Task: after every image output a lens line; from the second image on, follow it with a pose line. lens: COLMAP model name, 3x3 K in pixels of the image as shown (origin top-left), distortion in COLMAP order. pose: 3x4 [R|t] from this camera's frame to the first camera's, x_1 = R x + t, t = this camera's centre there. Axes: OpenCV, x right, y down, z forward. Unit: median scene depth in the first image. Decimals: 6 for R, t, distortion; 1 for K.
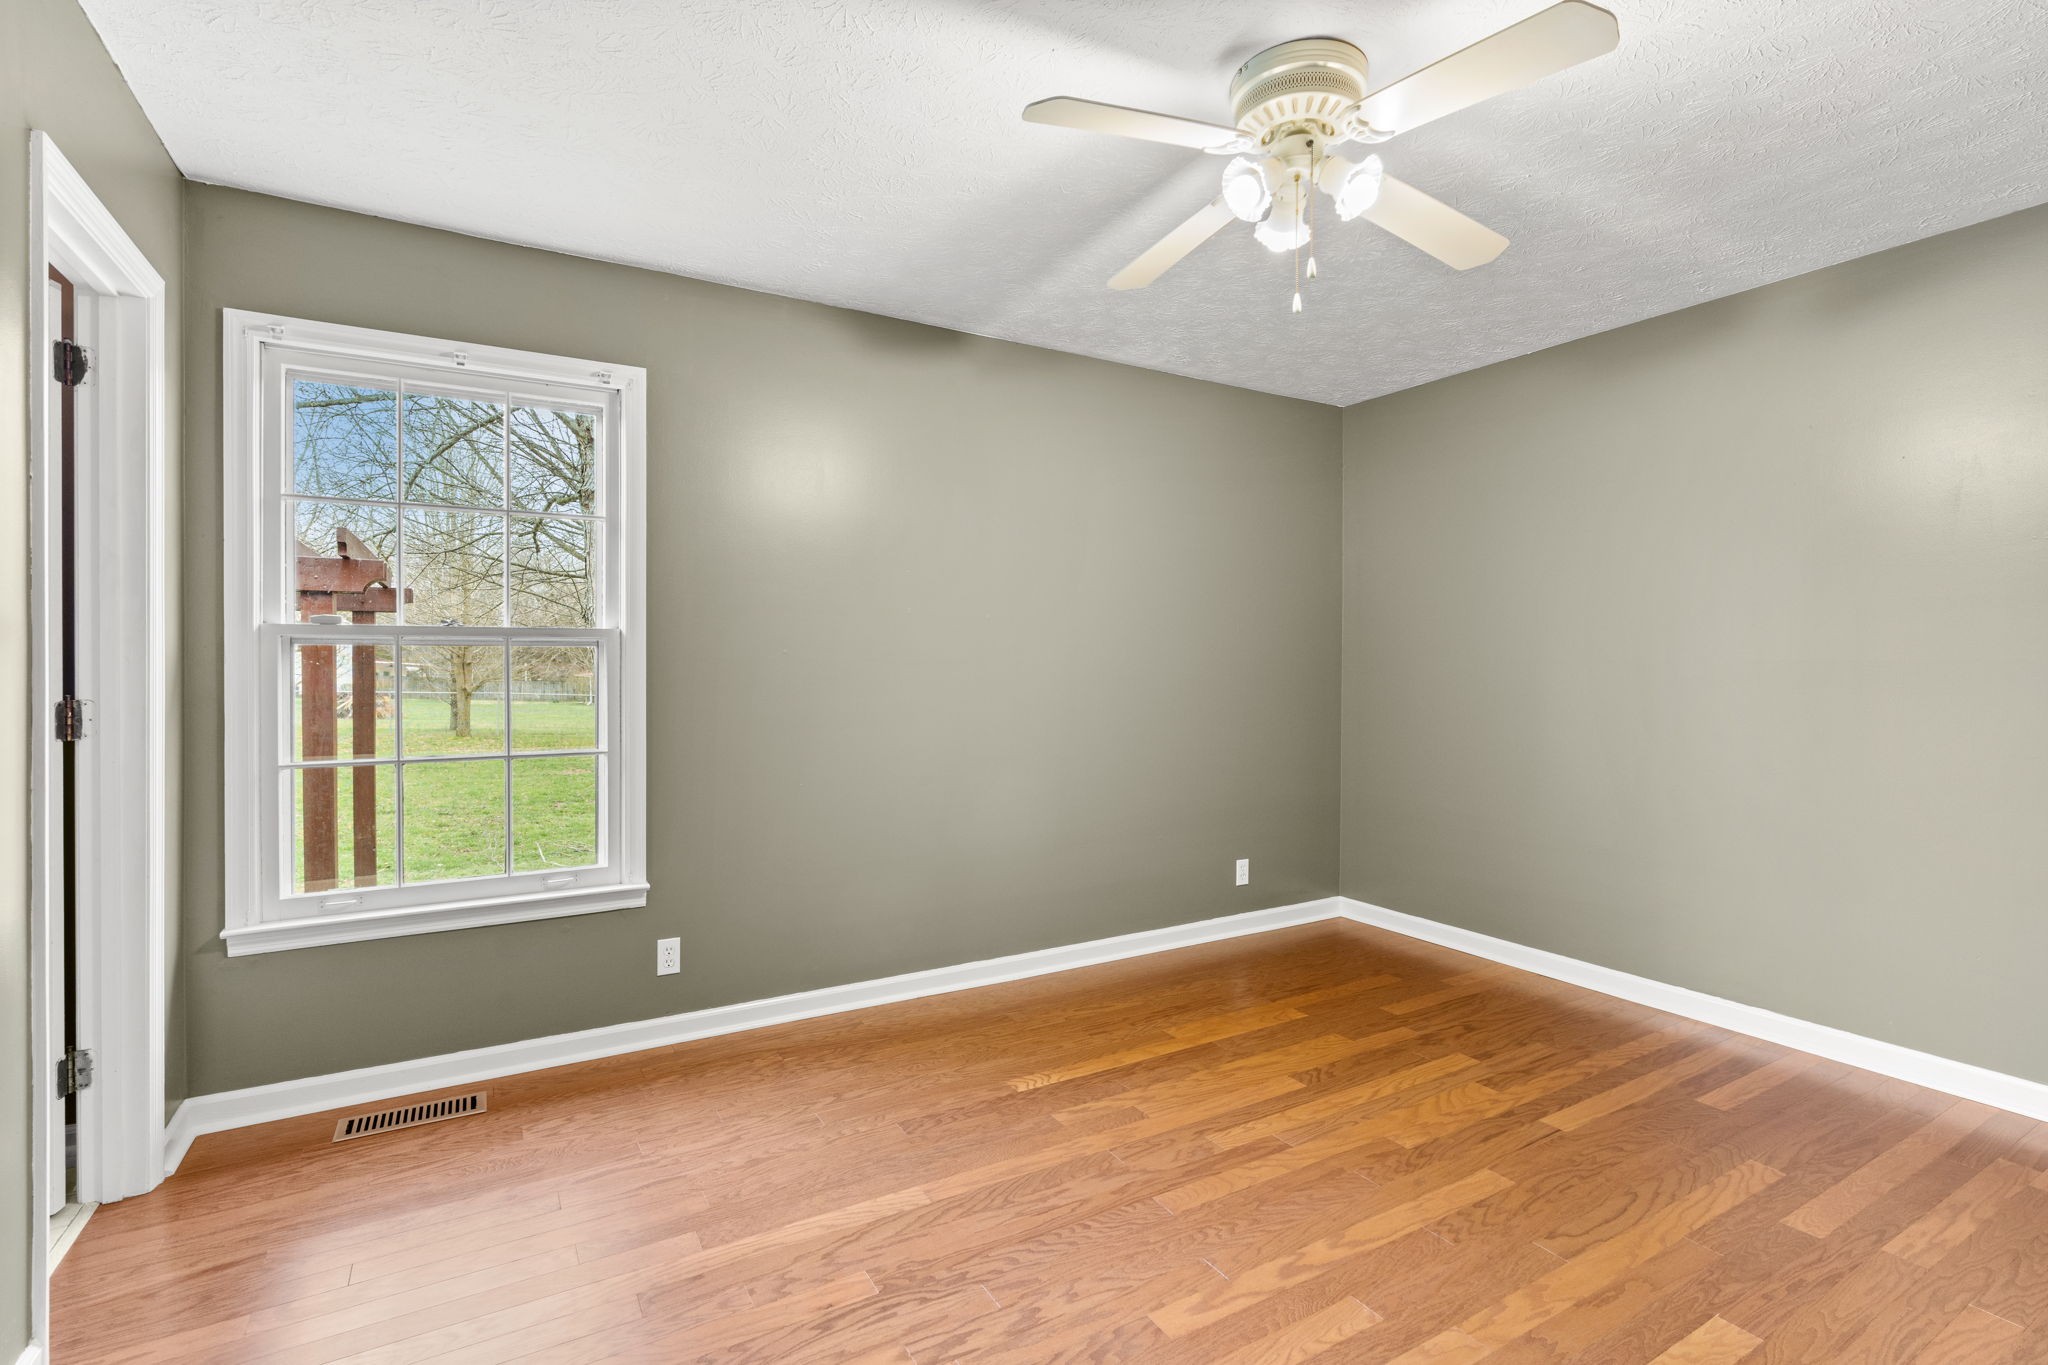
lens RADIAL K [[935.4, 0, 1021.7], [0, 935.4, 662.6], [0, 0, 1]] dist [-0.000037, 0.001040]
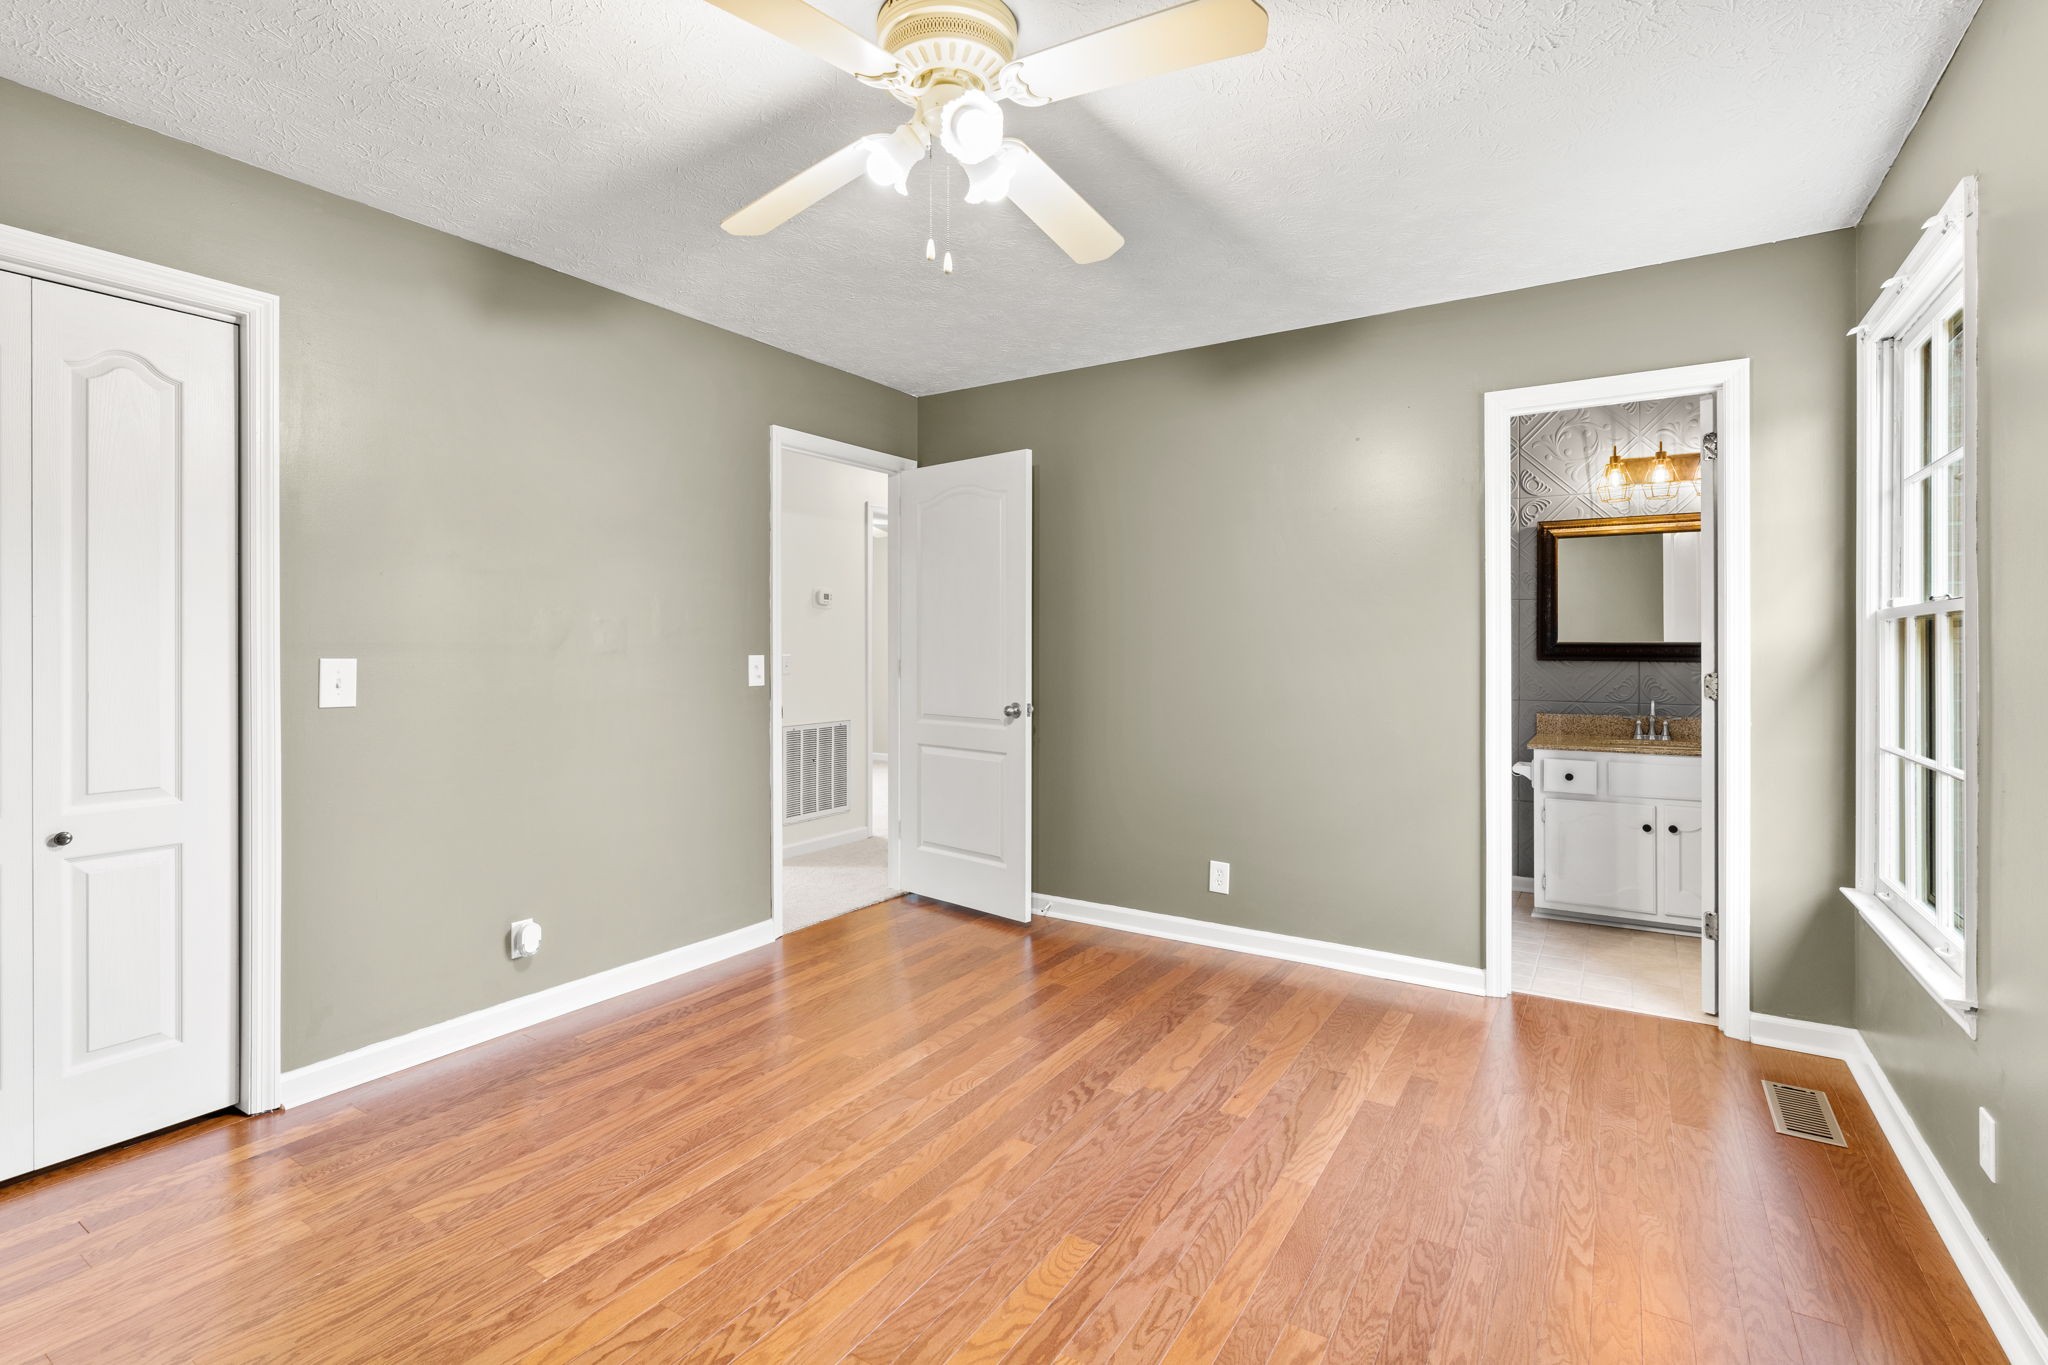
lens RADIAL K [[935.4, 0, 1021.7], [0, 935.4, 662.6], [0, 0, 1]] dist [-0.000037, 0.001040]
pose [[-0.887436, 0.003677, -0.460917, 0.696136], [-0.002606, 0.999912, 0.012995, 0.007460], [0.460924, 0.012734, -0.887348, 1.984573]]
